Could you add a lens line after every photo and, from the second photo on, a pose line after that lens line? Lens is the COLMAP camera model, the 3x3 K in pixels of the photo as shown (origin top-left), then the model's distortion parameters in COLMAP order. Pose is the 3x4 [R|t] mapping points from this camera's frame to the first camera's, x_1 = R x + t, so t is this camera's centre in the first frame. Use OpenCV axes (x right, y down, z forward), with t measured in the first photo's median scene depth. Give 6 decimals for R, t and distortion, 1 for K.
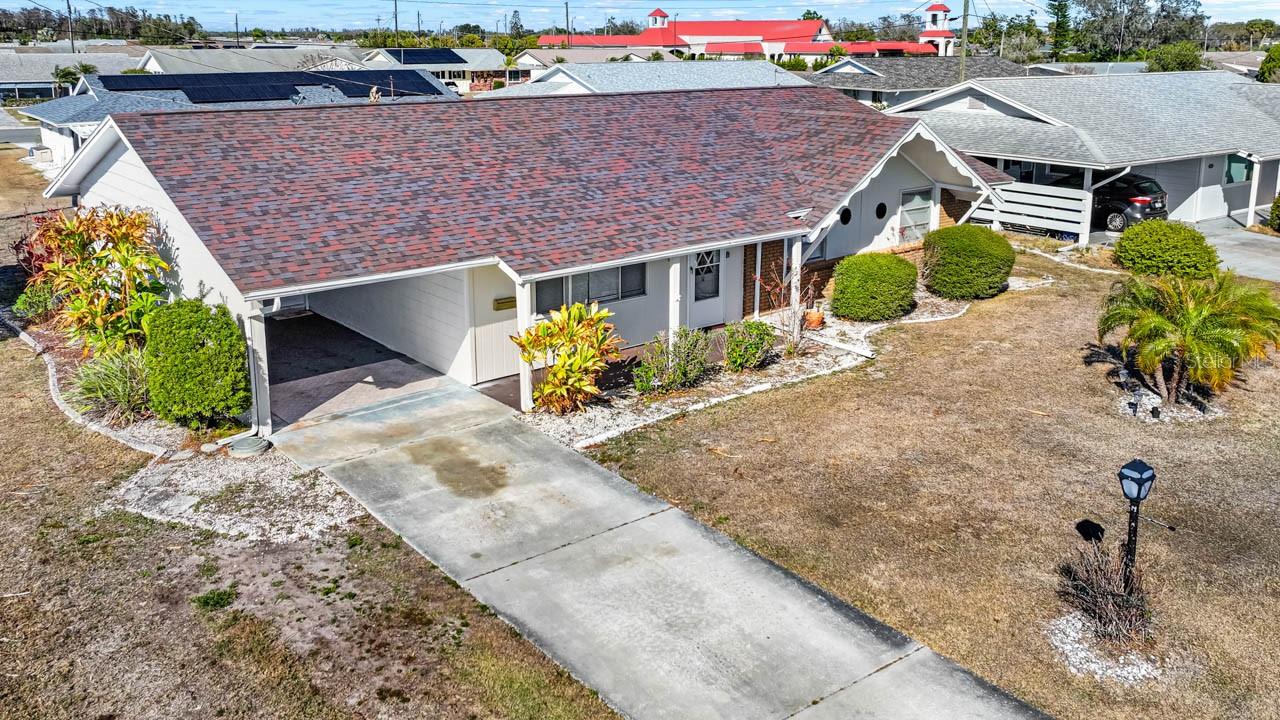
lens RADIAL K [[1004.1, 0, 640.0], [0, 1004.1, 360.0], [0, 0, 1]] dist [0.006679, 0.001755]
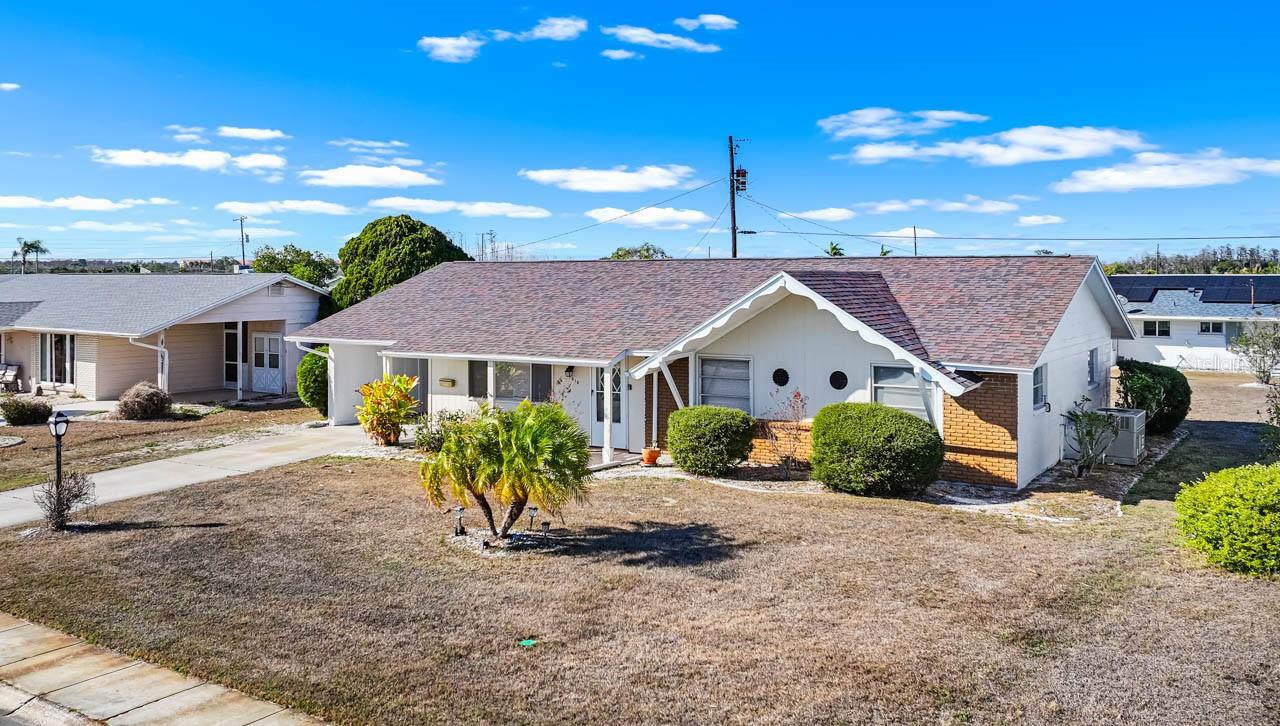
lens RADIAL K [[1092.1, 0, 640.0], [0, 1092.1, 363.0], [0, 0, 1]] dist [0.000947, -0.000331]
pose [[0.324351, 0.069935, -0.943348, 1.298421], [-0.285063, 0.958129, -0.026982, -0.106539], [0.901962, 0.277665, 0.330706, 0.638048]]
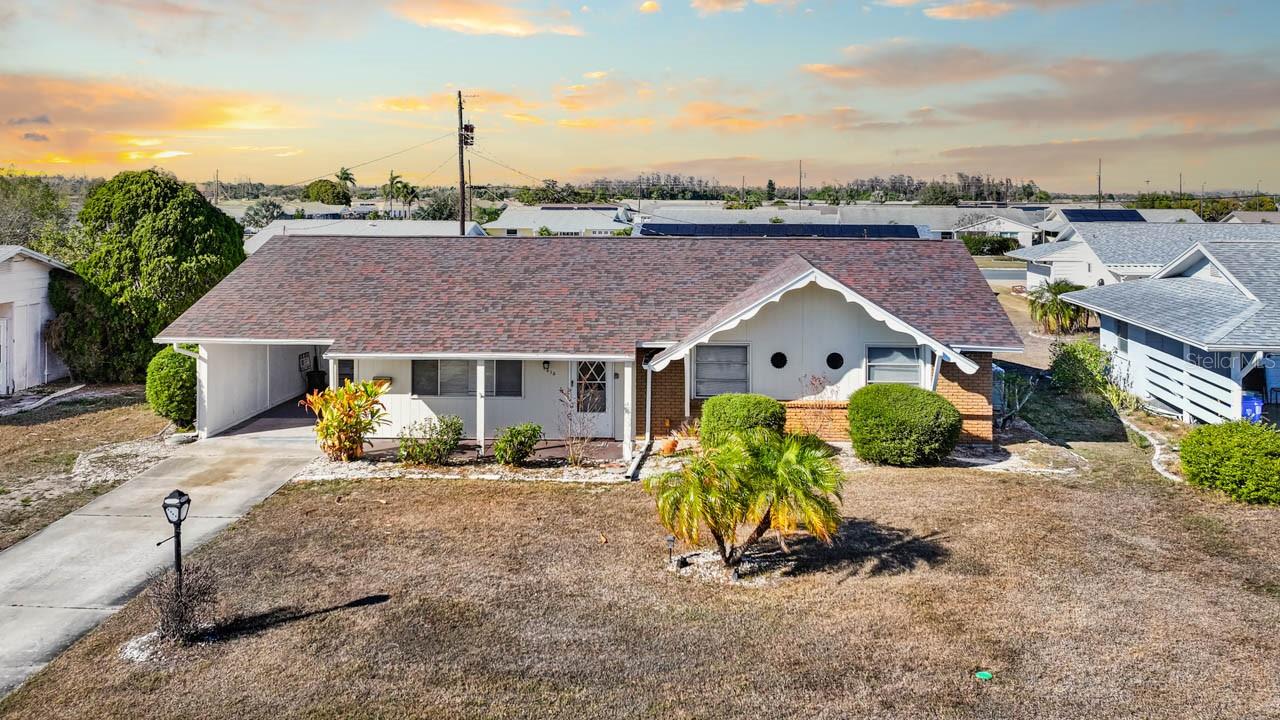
lens RADIAL K [[1048.8, 0, 667.8], [0, 1048.8, 277.3], [0, 0, 1]] dist [0.004310, 0.000450]
pose [[0.750336, 0.051817, -0.659023, 0.943107], [-0.204280, 0.966304, -0.156607, -0.042344], [0.628702, 0.252133, 0.735638, 0.163144]]
